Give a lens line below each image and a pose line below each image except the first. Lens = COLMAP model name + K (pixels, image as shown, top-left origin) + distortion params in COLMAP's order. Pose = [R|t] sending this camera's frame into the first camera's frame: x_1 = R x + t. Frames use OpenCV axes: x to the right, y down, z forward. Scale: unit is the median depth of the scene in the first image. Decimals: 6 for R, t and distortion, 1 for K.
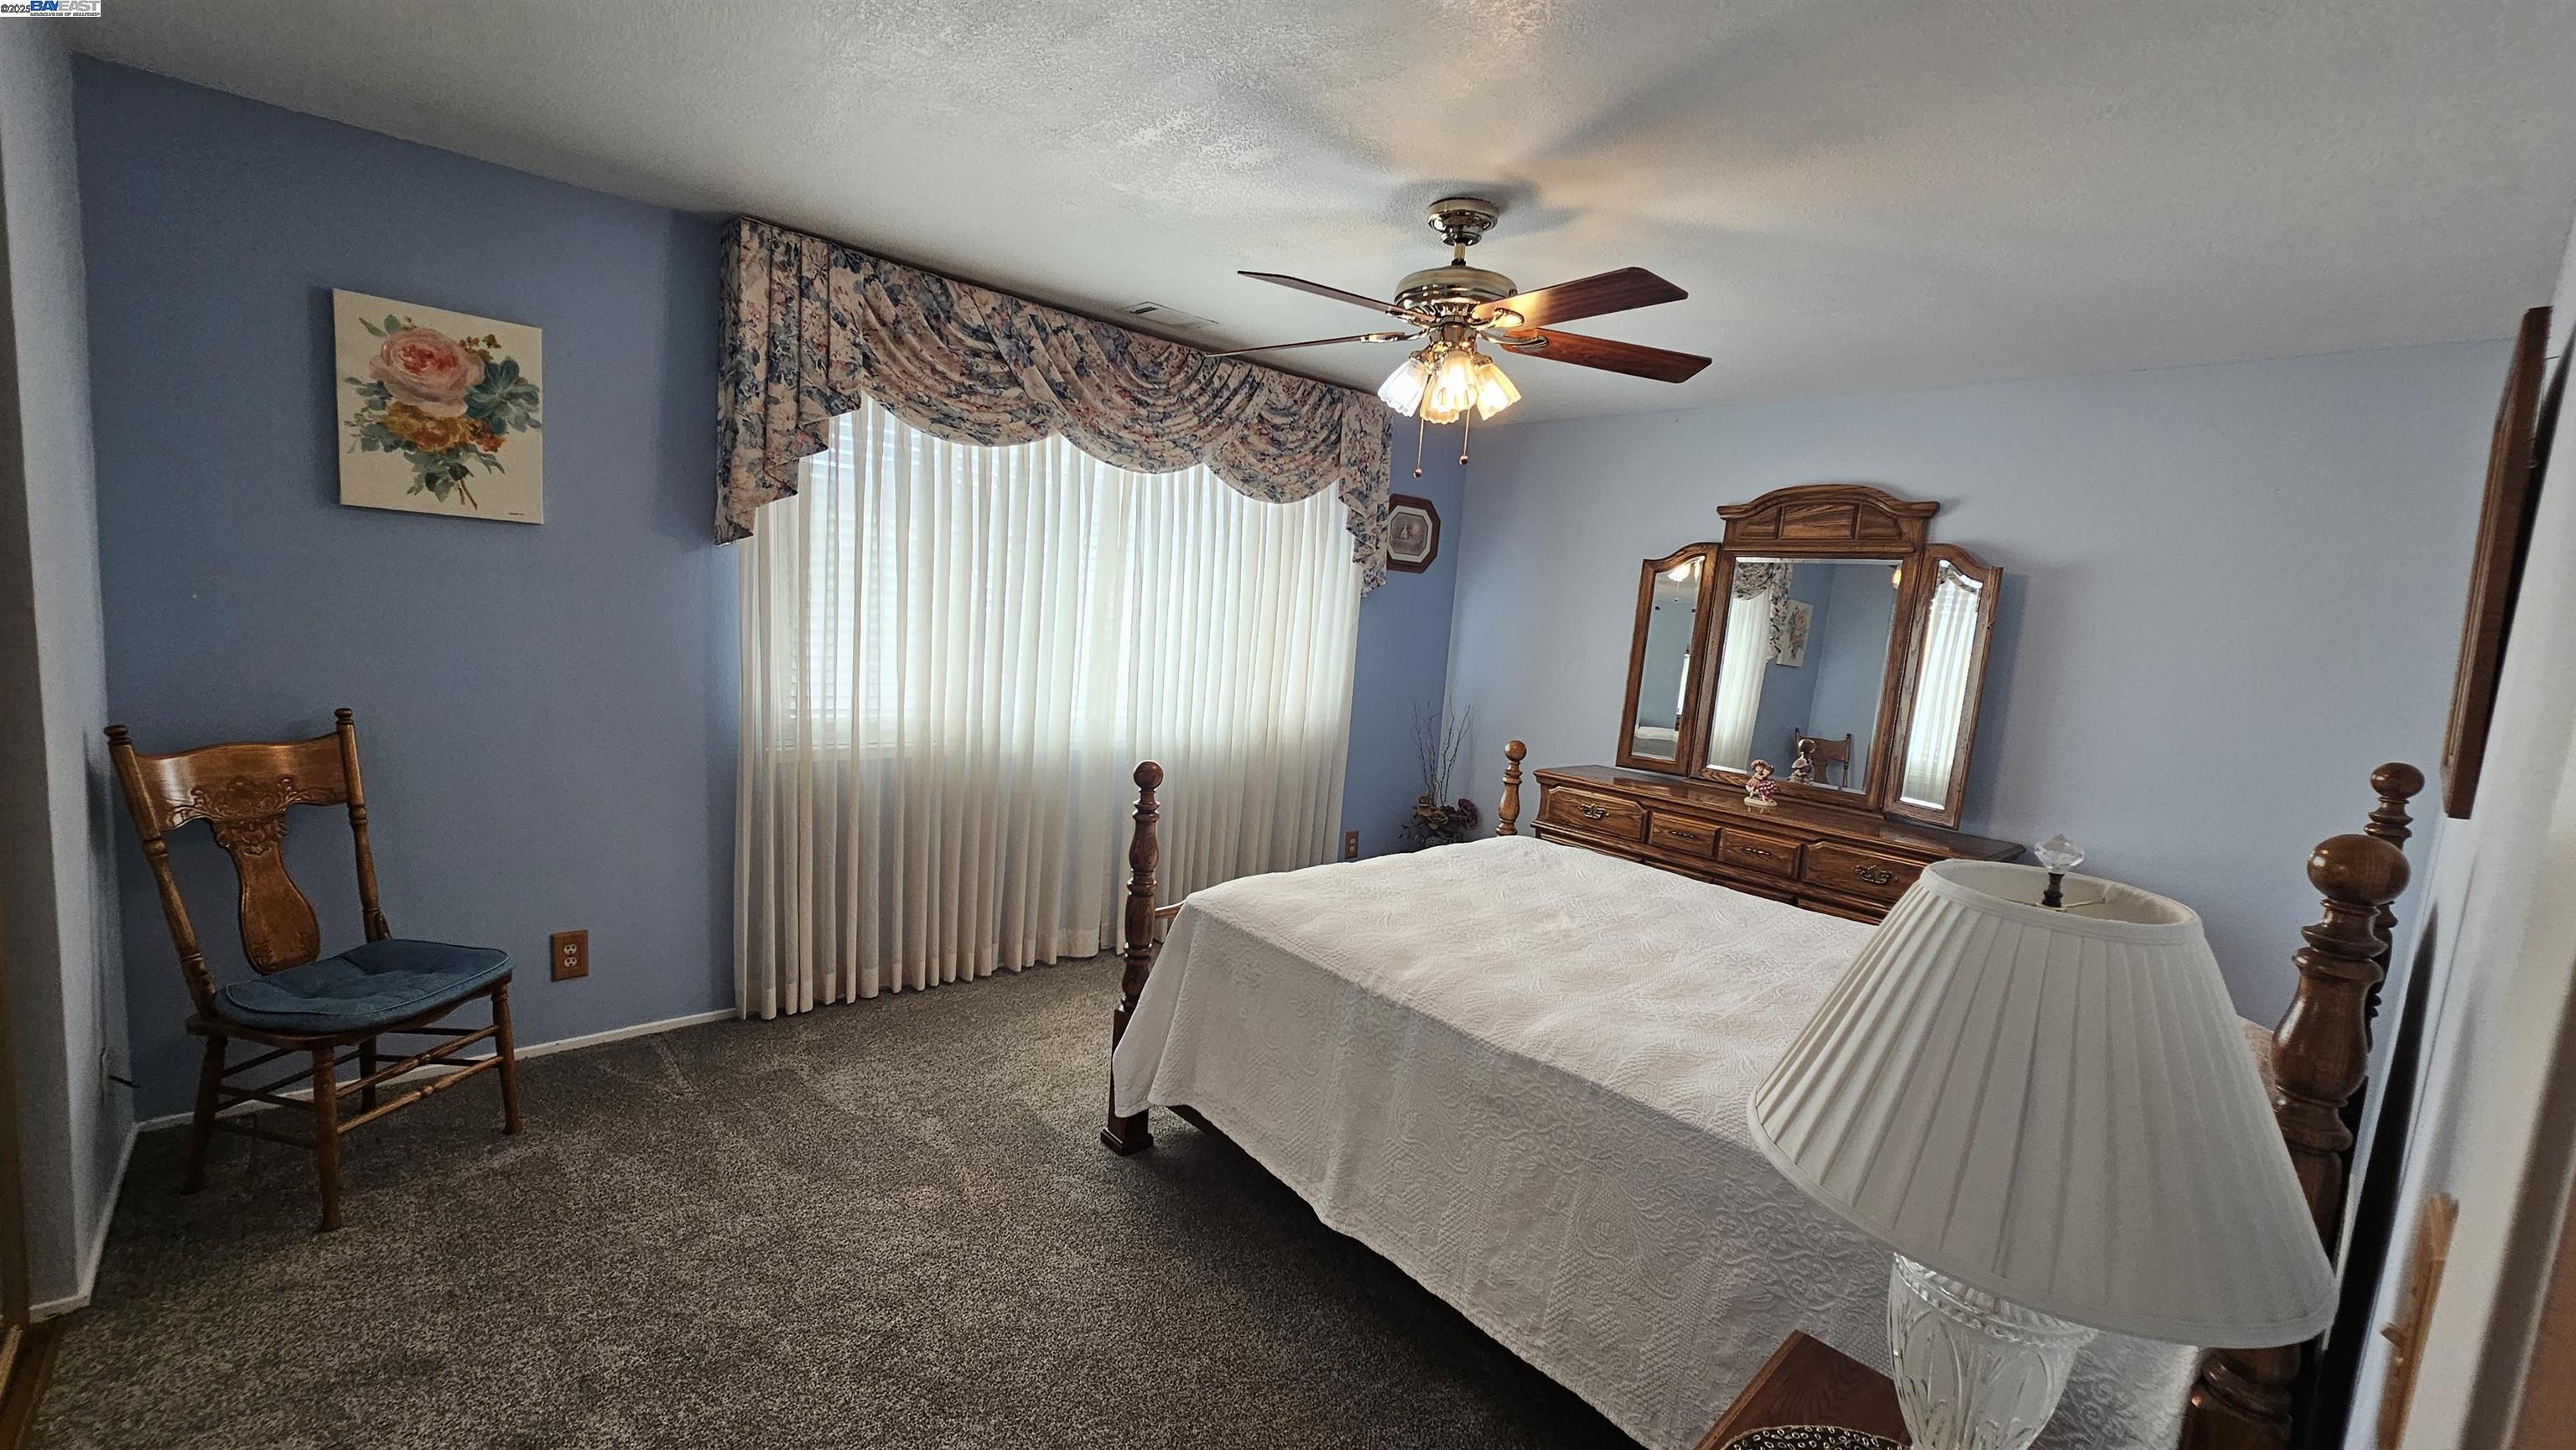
lens RADIAL K [[1048.0, 0, 1302.1], [0, 1048.0, 731.0], [0, 0, 1]] dist [-0.000696, 0.000107]
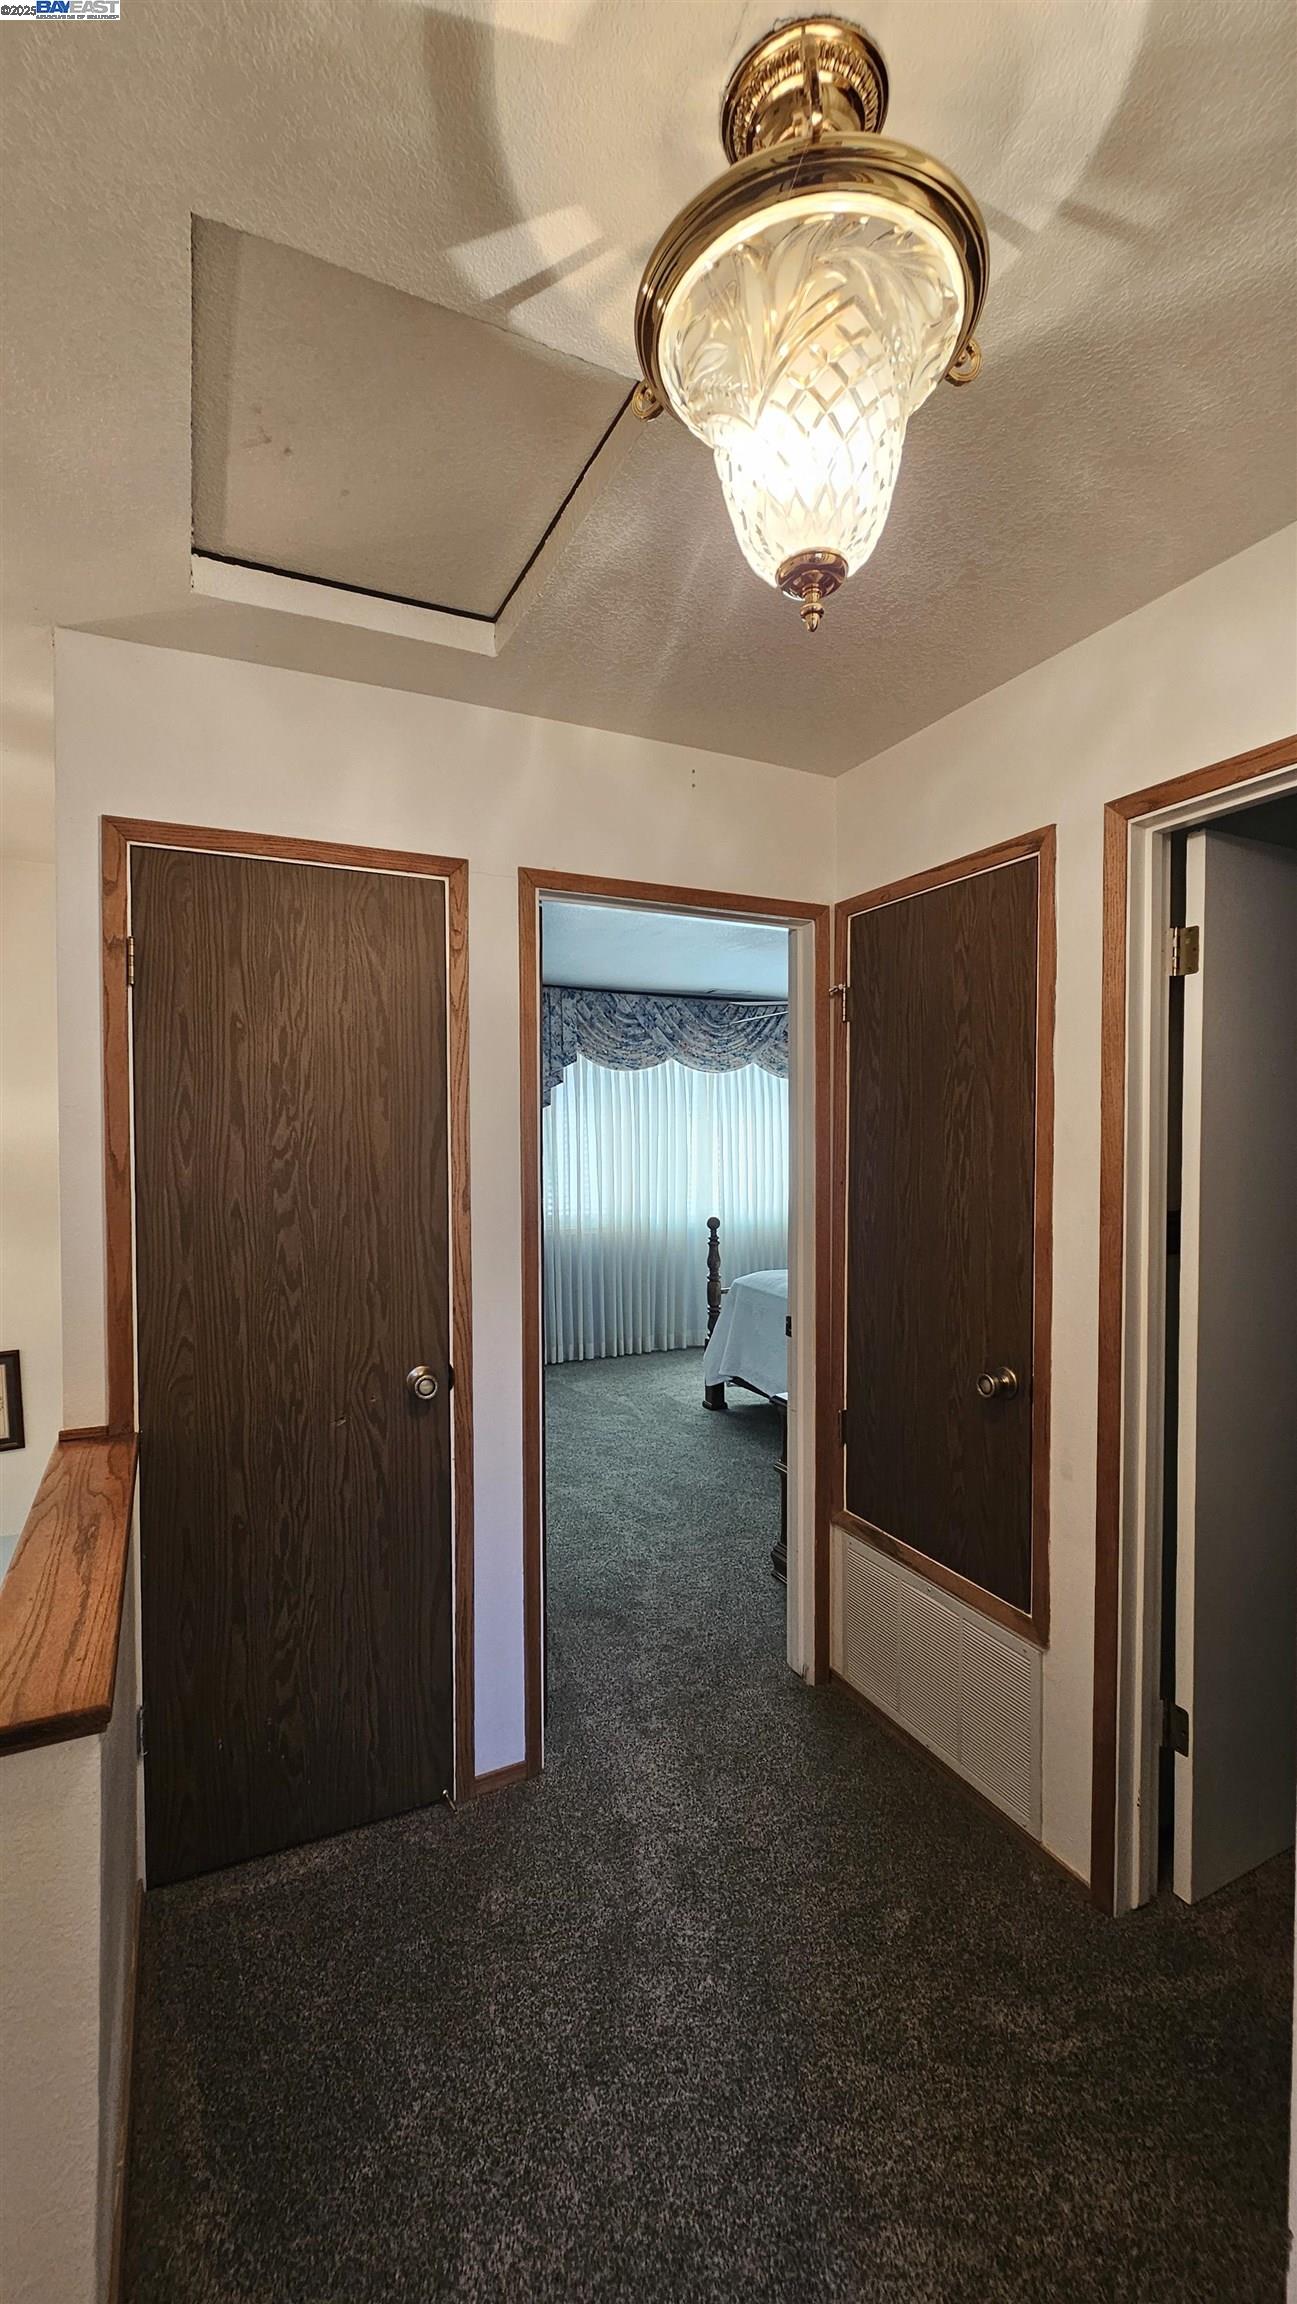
lens RADIAL K [[937.3, 0, 644.9], [0, 937.3, 1154.4], [0, 0, 1]] dist [-0.000696, 0.000107]
pose [[0.952781, -0.078468, -0.293343, 0.216857], [0.044364, 0.991641, -0.121165, 0.097120], [0.300399, 0.102430, 0.948298, -0.640395]]
